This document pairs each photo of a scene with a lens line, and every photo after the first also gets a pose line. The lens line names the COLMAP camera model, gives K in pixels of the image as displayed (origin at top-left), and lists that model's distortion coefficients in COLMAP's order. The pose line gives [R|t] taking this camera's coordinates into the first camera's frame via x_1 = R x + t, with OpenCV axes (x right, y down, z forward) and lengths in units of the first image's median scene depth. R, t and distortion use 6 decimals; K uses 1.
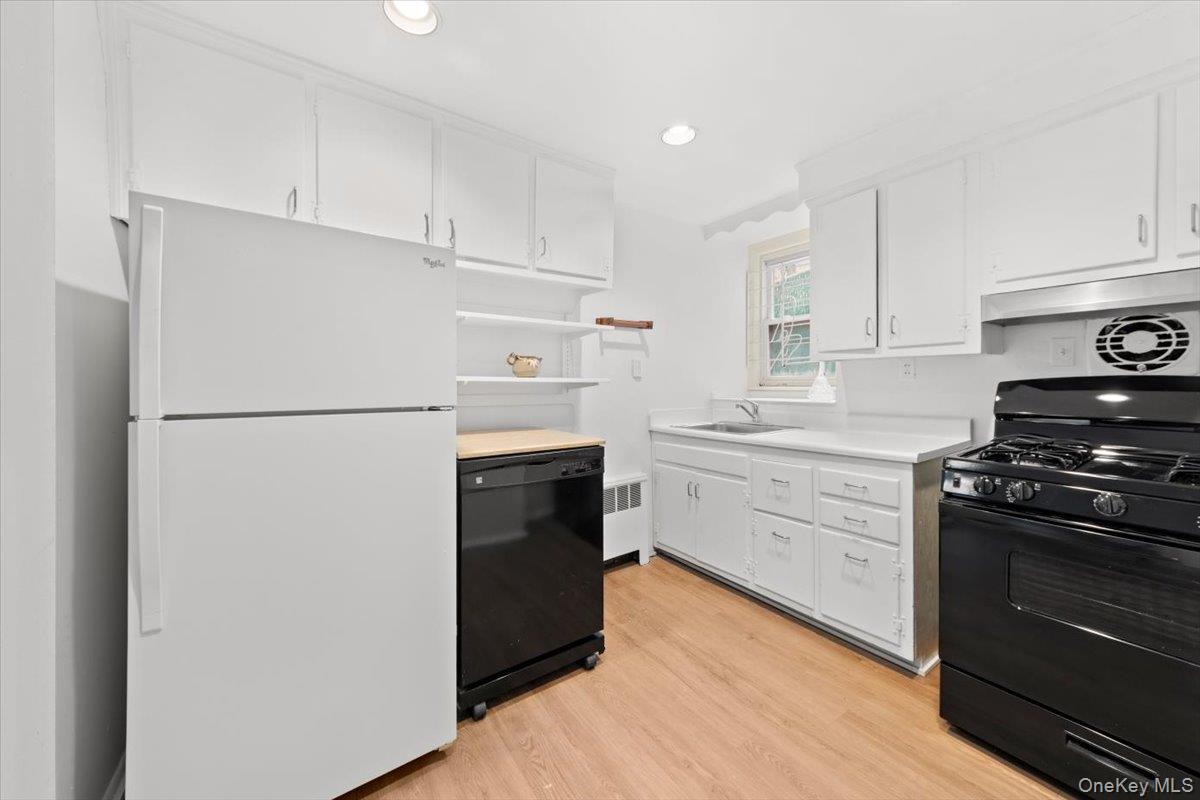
lens RADIAL K [[450.9, 0, 603.1], [0, 450.9, 366.6], [0, 0, 1]] dist [0.006395, -0.000113]
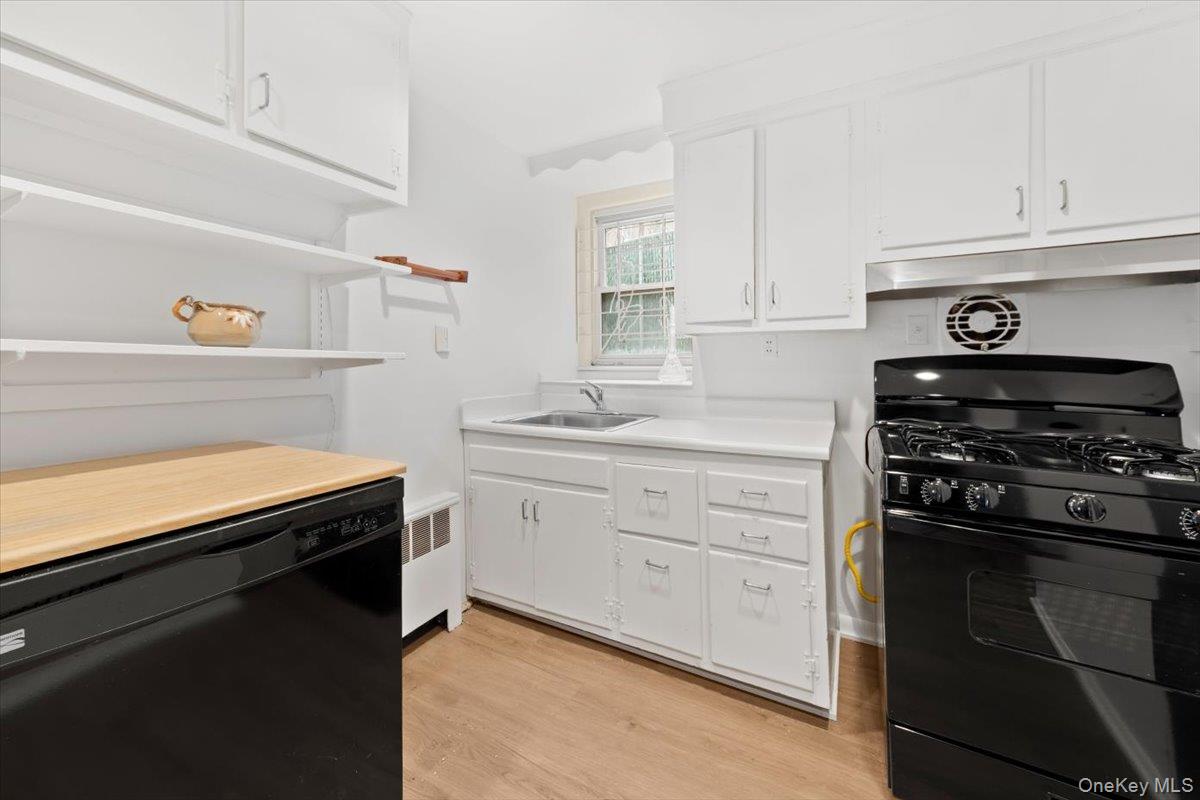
lens RADIAL K [[450.9, 0, 603.1], [0, 450.9, 366.6], [0, 0, 1]] dist [0.006395, -0.000113]
pose [[0.888494, -0.000031, 0.458889, -0.025200], [-0.020136, 0.999034, 0.039055, 0.016417], [-0.458447, -0.043941, 0.887635, 0.337013]]
